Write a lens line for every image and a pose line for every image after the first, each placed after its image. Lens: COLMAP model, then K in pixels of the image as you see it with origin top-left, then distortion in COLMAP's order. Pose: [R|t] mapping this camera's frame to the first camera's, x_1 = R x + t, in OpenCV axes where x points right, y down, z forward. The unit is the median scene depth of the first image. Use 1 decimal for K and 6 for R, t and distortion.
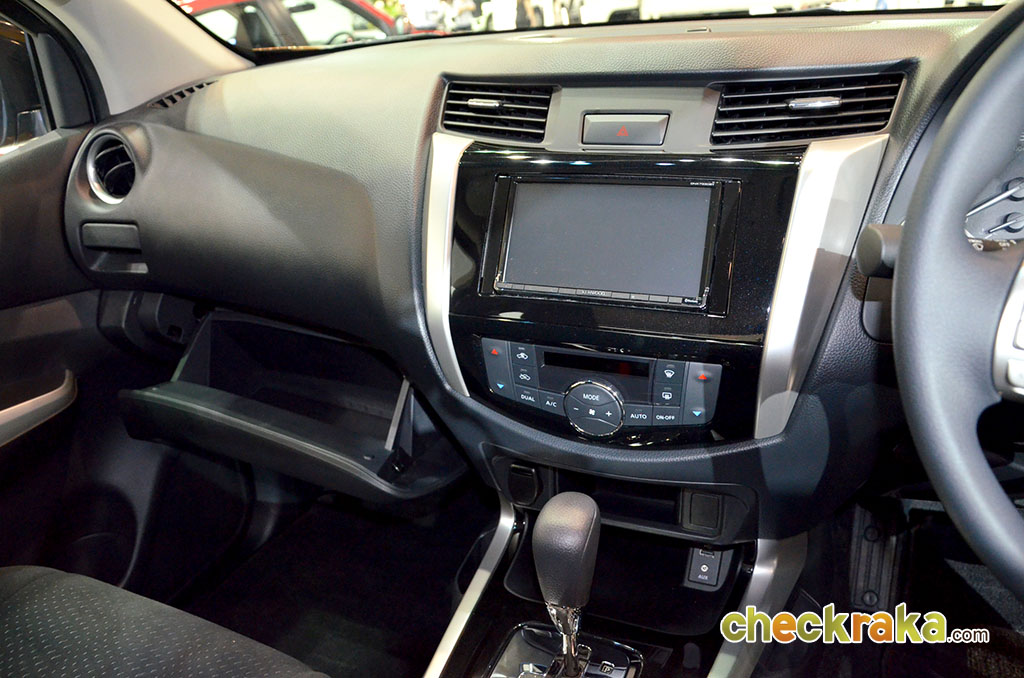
lens RADIAL K [[774.9, 0, 512.0], [0, 774.9, 339.0], [0, 0, 1]] dist [-0.167572, 0.115247]
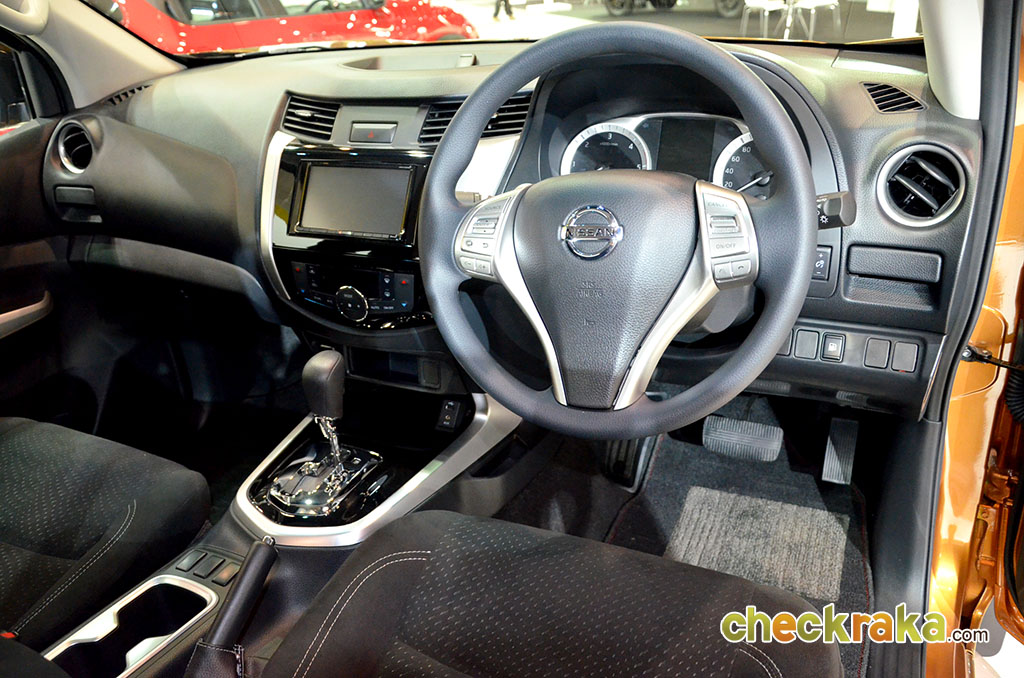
lens RADIAL K [[774.9, 0, 512.0], [0, 774.9, 339.0], [0, 0, 1]] dist [-0.167572, 0.115247]
pose [[0.999861, 0.015904, 0.004954, 0.380940], [-0.016119, 0.998769, 0.046909, 0.071897], [-0.004202, -0.046983, 0.998887, -0.555798]]
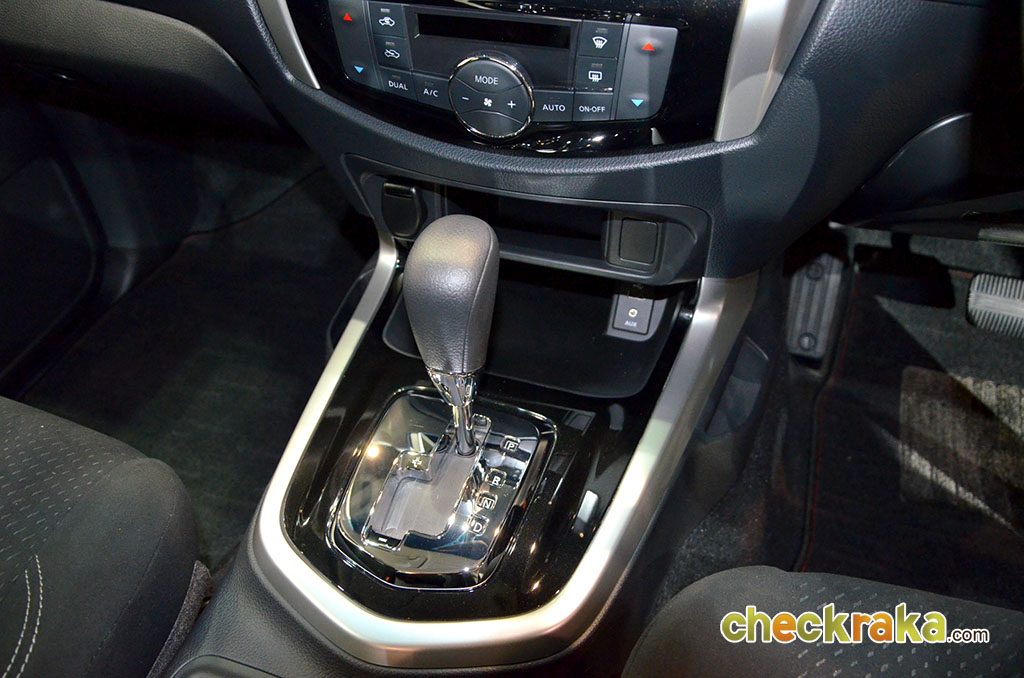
lens RADIAL K [[774.9, 0, 512.0], [0, 774.9, 339.0], [0, 0, 1]] dist [-0.167572, 0.115247]
pose [[0.993624, -0.032910, 0.107837, 0.037372], [-0.004684, 0.943577, 0.331120, 0.058202], [-0.112650, -0.329514, 0.937406, 0.237433]]
